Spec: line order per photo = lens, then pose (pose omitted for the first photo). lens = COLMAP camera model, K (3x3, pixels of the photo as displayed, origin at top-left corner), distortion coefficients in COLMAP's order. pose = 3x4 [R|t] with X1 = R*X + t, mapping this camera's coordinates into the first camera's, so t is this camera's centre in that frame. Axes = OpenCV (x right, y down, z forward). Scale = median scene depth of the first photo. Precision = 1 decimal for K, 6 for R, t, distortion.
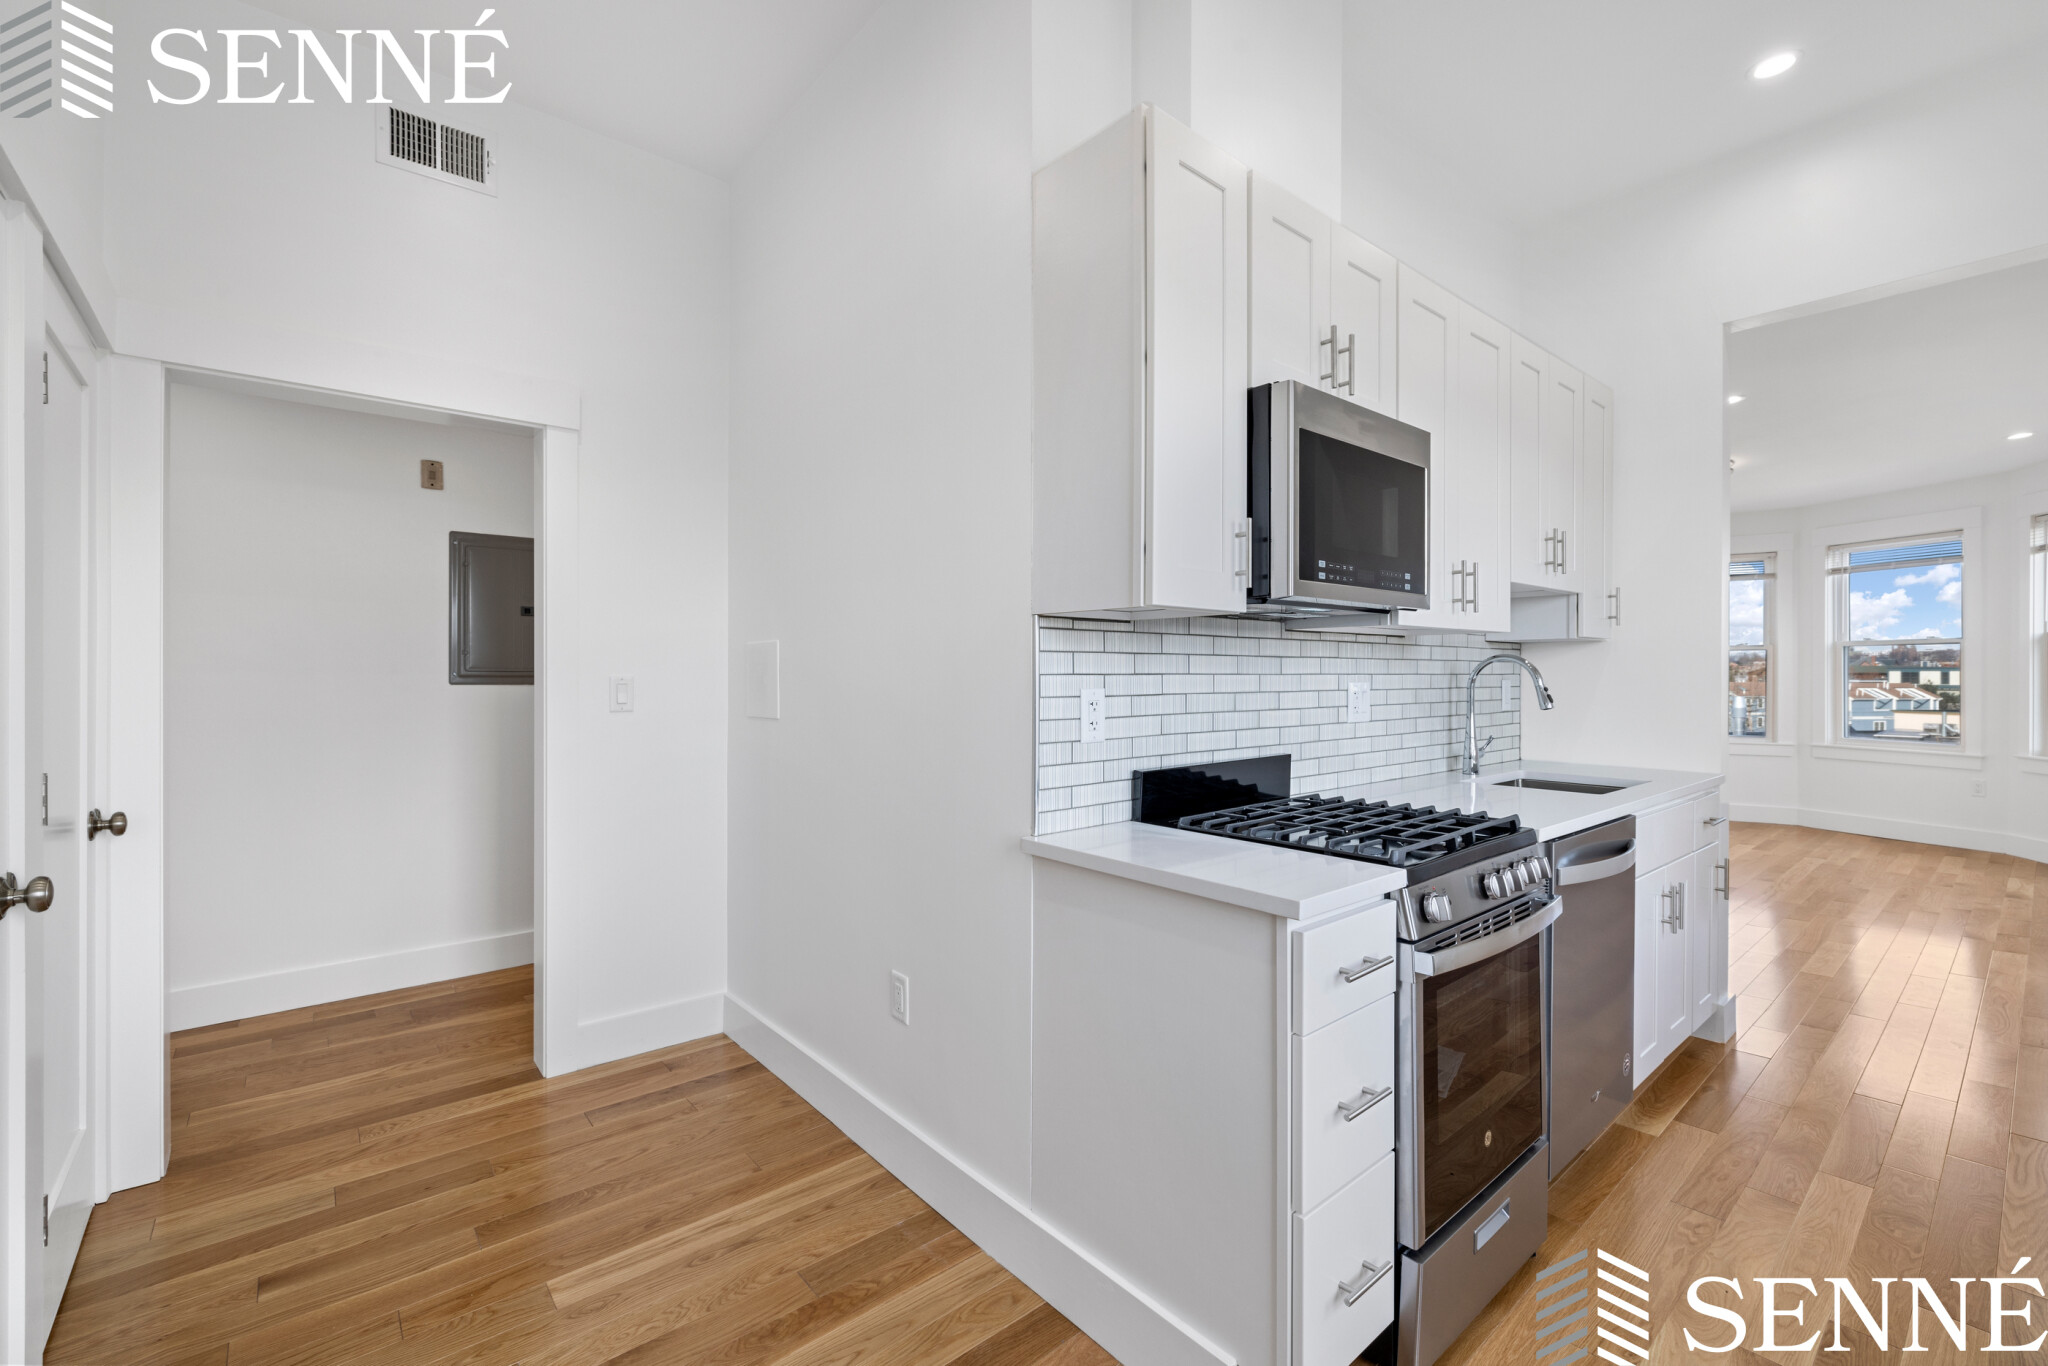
lens RADIAL K [[864.6, 0, 983.5], [0, 864.6, 676.7], [0, 0, 1]] dist [-0.007016, -0.000244]
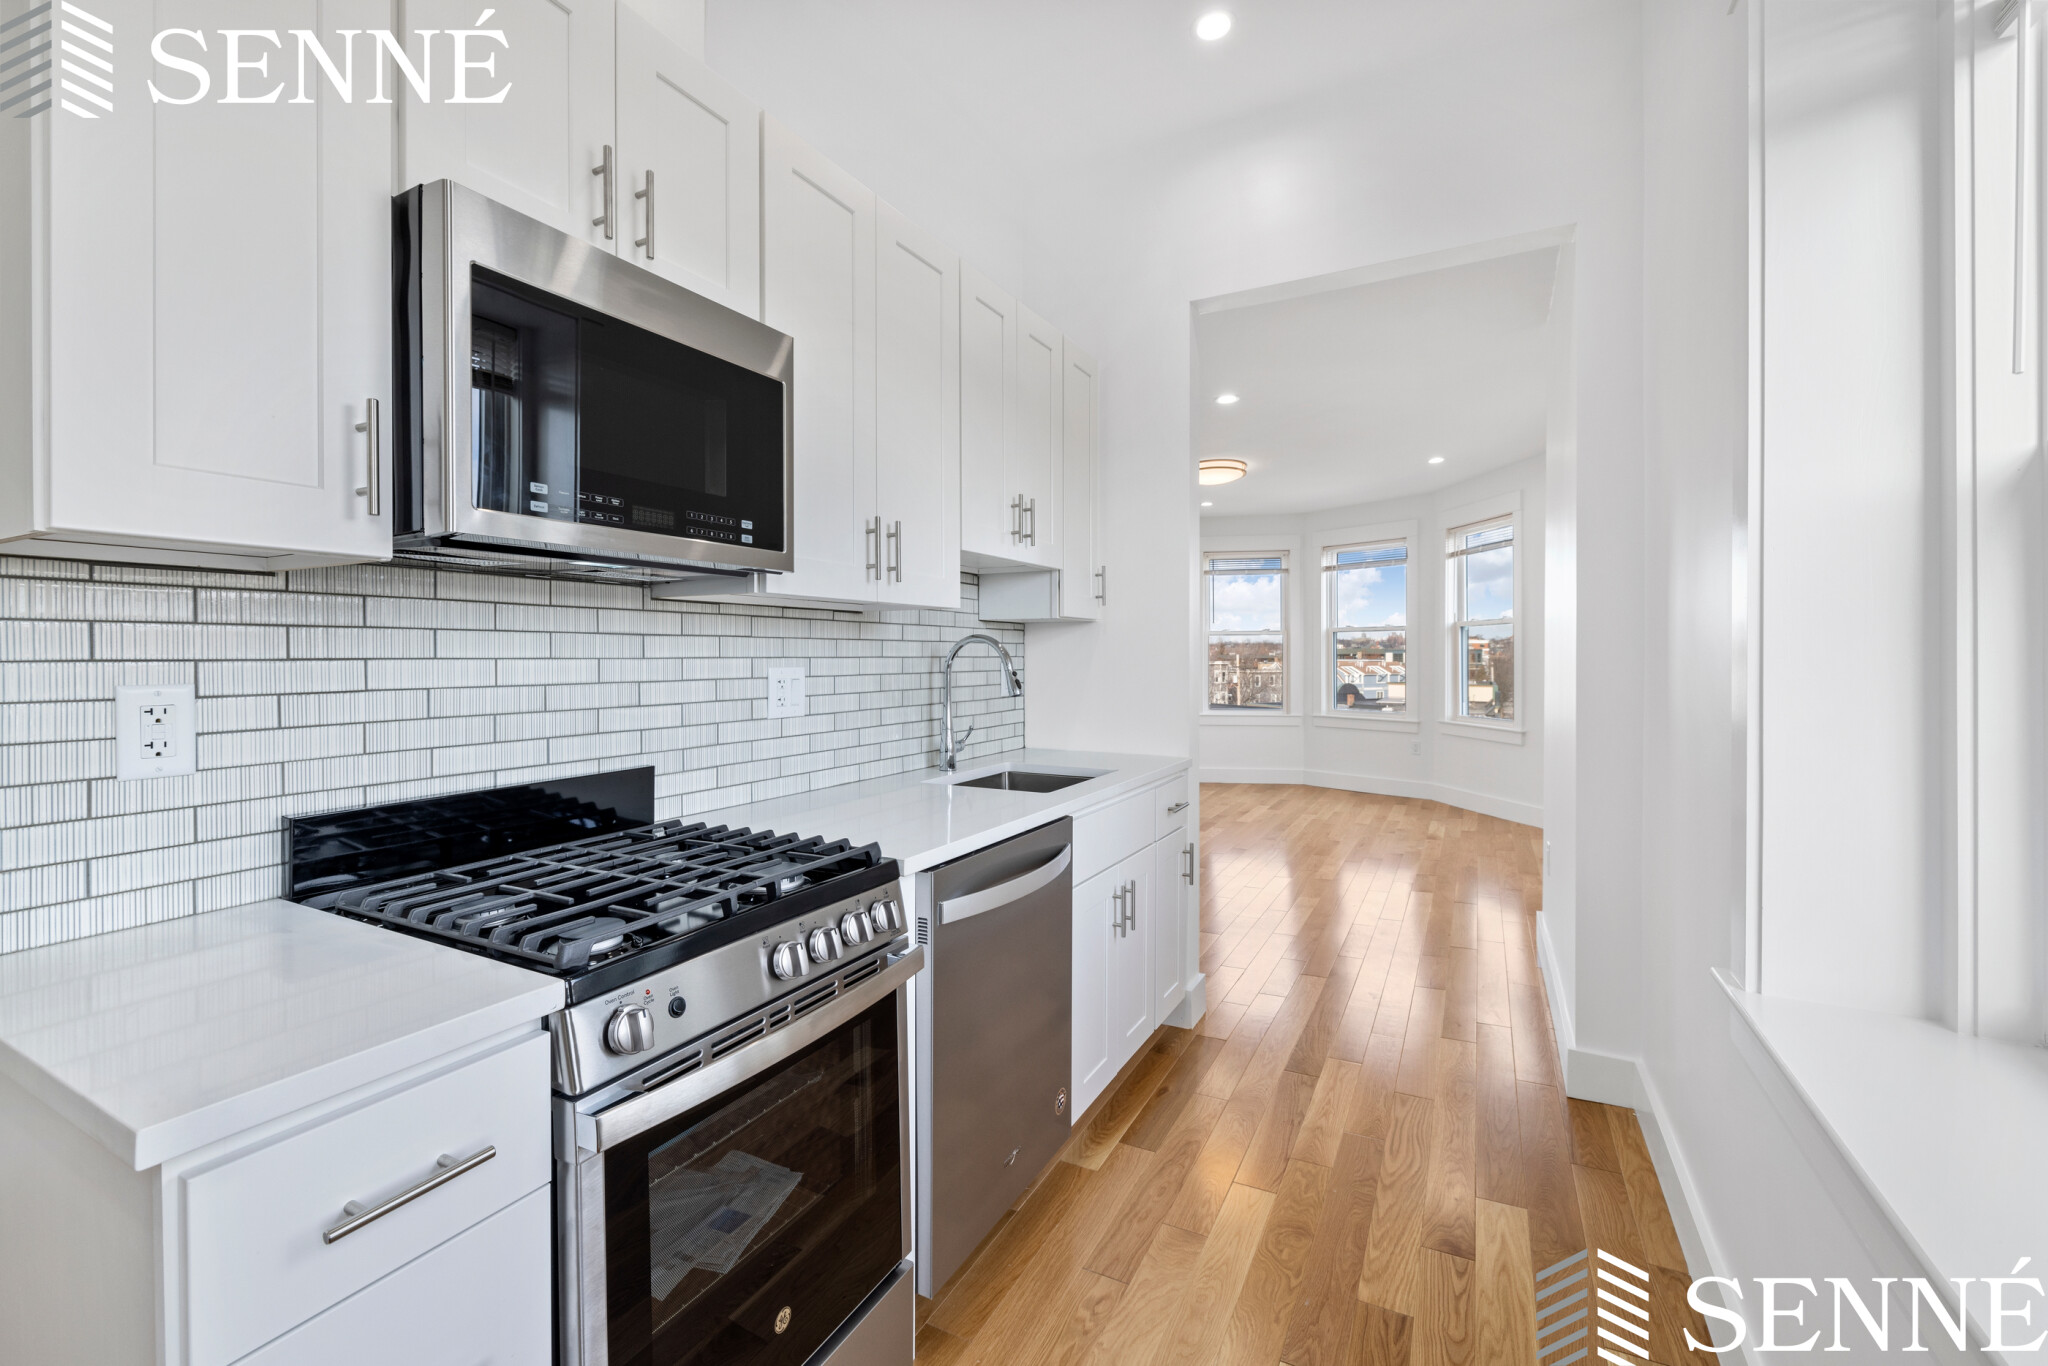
lens RADIAL K [[864.6, 0, 1002.5], [0, 864.6, 660.6], [0, 0, 1]] dist [-0.007016, -0.000244]
pose [[0.923749, -0.003502, 0.382982, 0.339357], [0.002410, 0.999992, 0.003331, -0.002374], [-0.382990, -0.002154, 0.923750, 0.198287]]
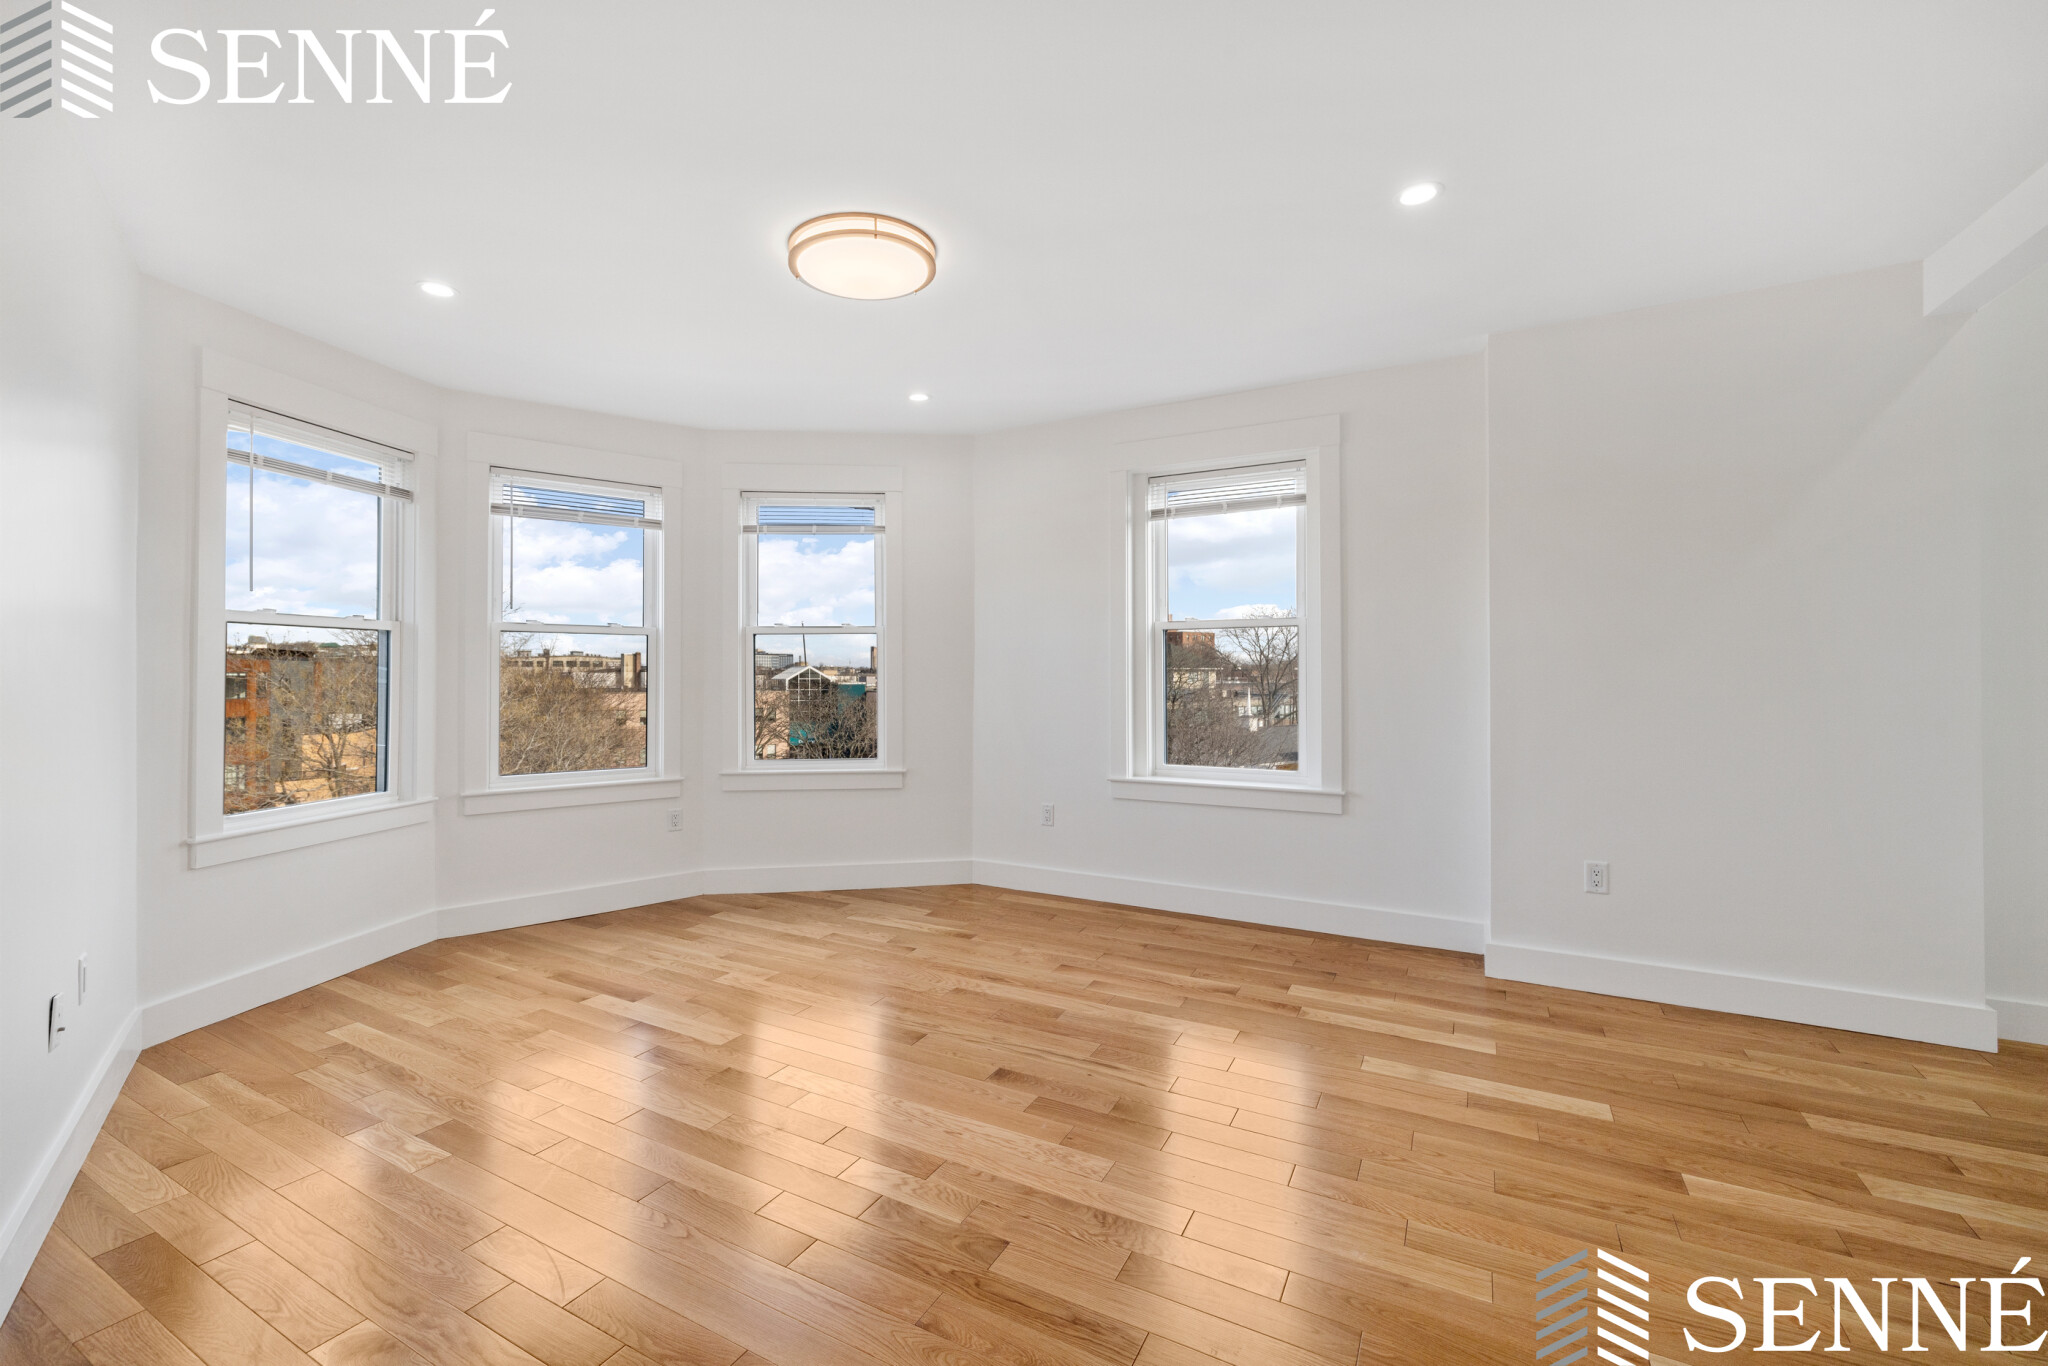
lens RADIAL K [[864.6, 0, 1004.3], [0, 864.6, 675.4], [0, 0, 1]] dist [-0.007016, -0.000244]
pose [[-0.387797, -0.006098, 0.921725, 0.746749], [0.003238, 0.999963, 0.007978, -0.017776], [-0.921739, 0.006078, -0.387763, 2.636540]]
